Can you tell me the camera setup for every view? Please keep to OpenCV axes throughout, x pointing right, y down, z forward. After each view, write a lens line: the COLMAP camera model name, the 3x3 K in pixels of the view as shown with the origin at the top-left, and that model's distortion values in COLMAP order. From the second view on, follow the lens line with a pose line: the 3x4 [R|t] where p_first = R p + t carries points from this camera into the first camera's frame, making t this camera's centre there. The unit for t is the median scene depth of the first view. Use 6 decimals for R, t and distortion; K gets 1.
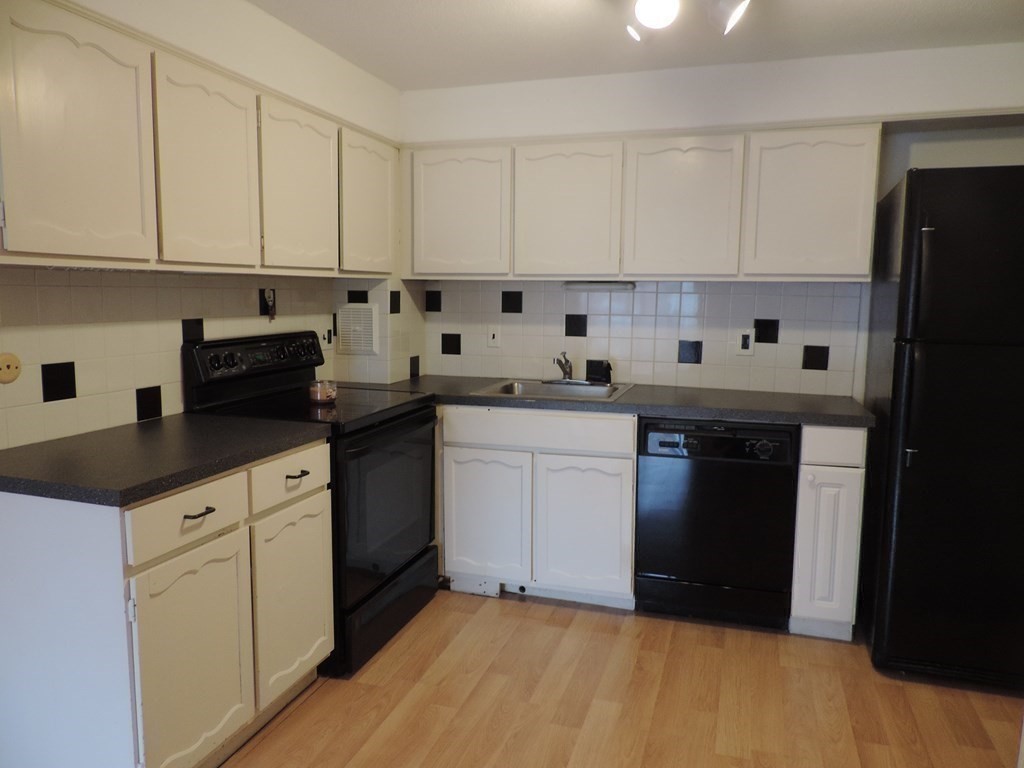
lens RADIAL K [[723.1, 0, 512.2], [0, 723.1, 380.9], [0, 0, 1]] dist [-0.027574, -0.000704]
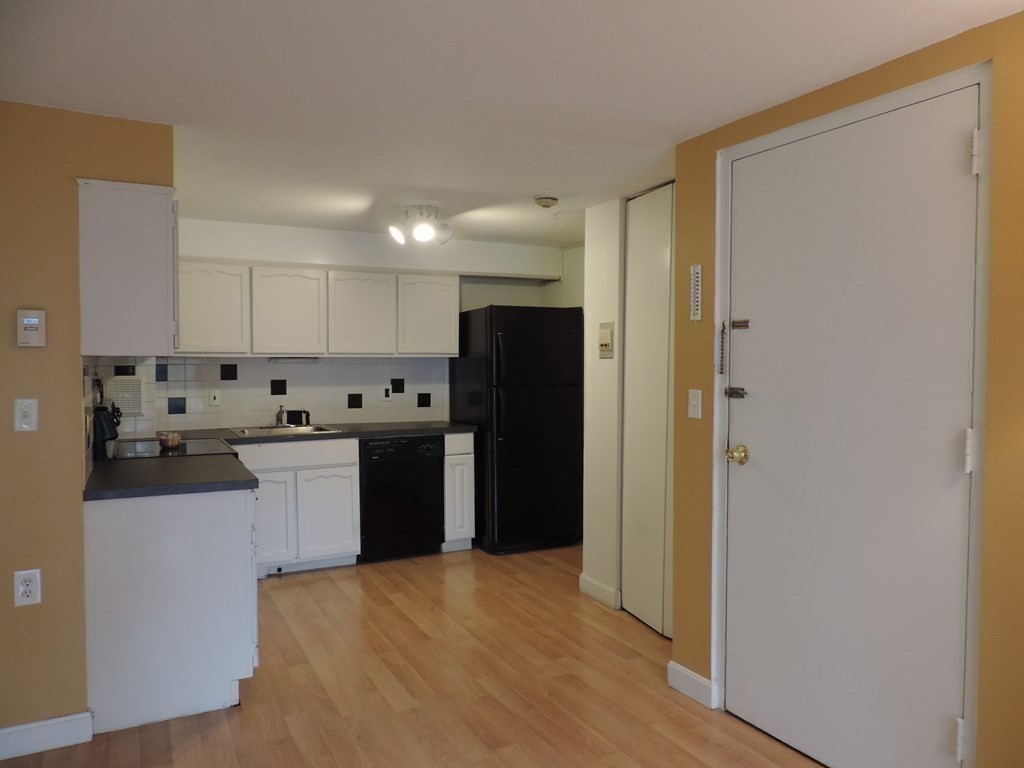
lens RADIAL K [[723.1, 0, 512.6], [0, 723.1, 385.0], [0, 0, 1]] dist [-0.027574, -0.000704]
pose [[0.698884, -0.034000, 0.714426, -0.674713], [0.093143, 0.994690, -0.043779, 0.027515], [-0.709144, 0.097140, 0.698340, -0.370322]]
